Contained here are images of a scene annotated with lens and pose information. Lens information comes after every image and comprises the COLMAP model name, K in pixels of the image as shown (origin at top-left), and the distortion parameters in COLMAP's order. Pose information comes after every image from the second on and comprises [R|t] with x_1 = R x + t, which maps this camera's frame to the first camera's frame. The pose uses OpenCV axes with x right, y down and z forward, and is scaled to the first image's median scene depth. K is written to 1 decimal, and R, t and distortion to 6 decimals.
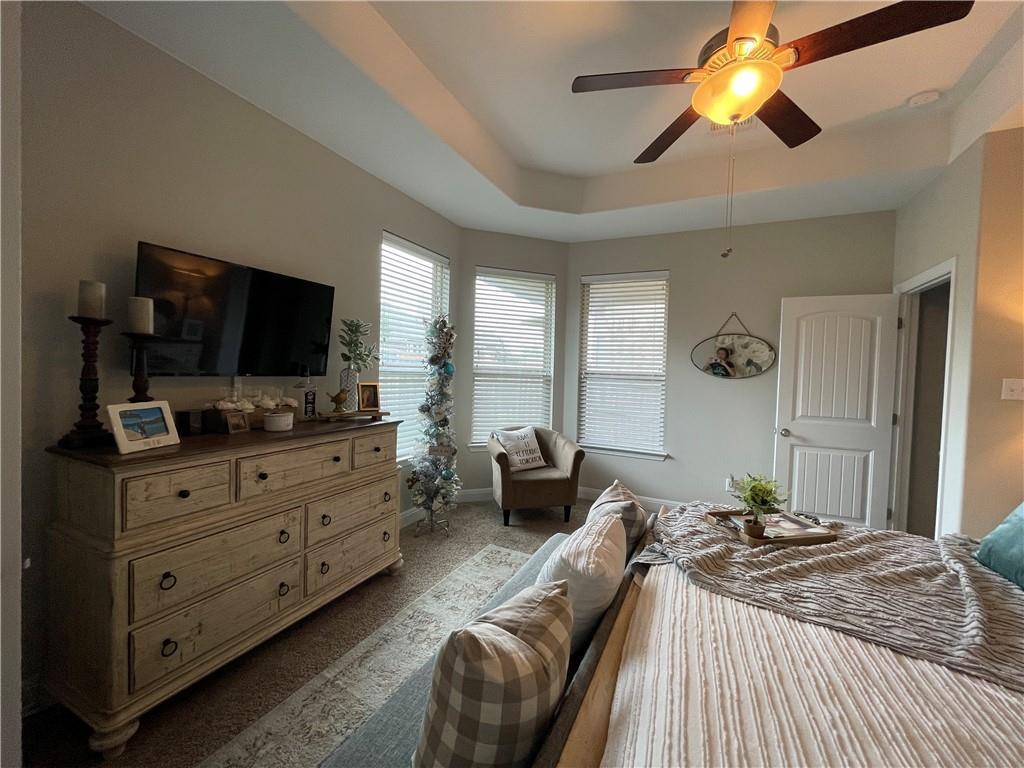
lens RADIAL K [[412.0, 0, 516.4], [0, 412.0, 383.1], [0, 0, 1]] dist [-0.007710, 0.000247]
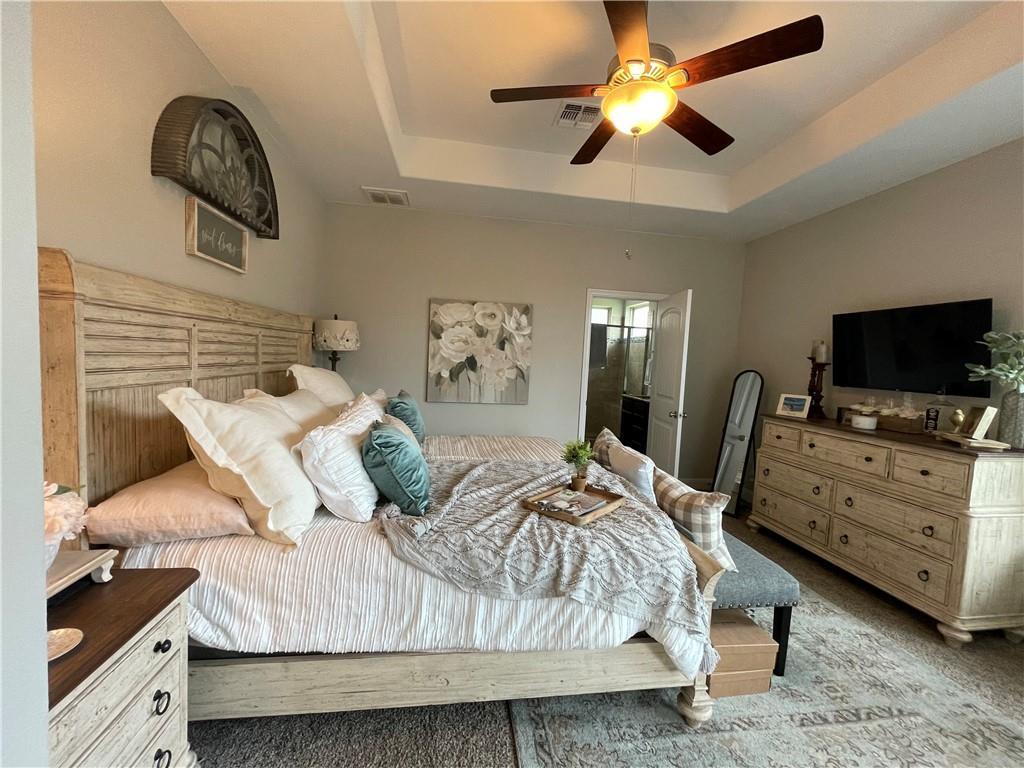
lens RADIAL K [[412.0, 0, 511.3], [0, 412.0, 384.0], [0, 0, 1]] dist [-0.007710, 0.000247]
pose [[-0.827299, -0.032940, -0.560796, 1.258406], [-0.088778, 0.993401, 0.072617, -0.027668], [0.554703, 0.109862, -0.824764, 1.616411]]
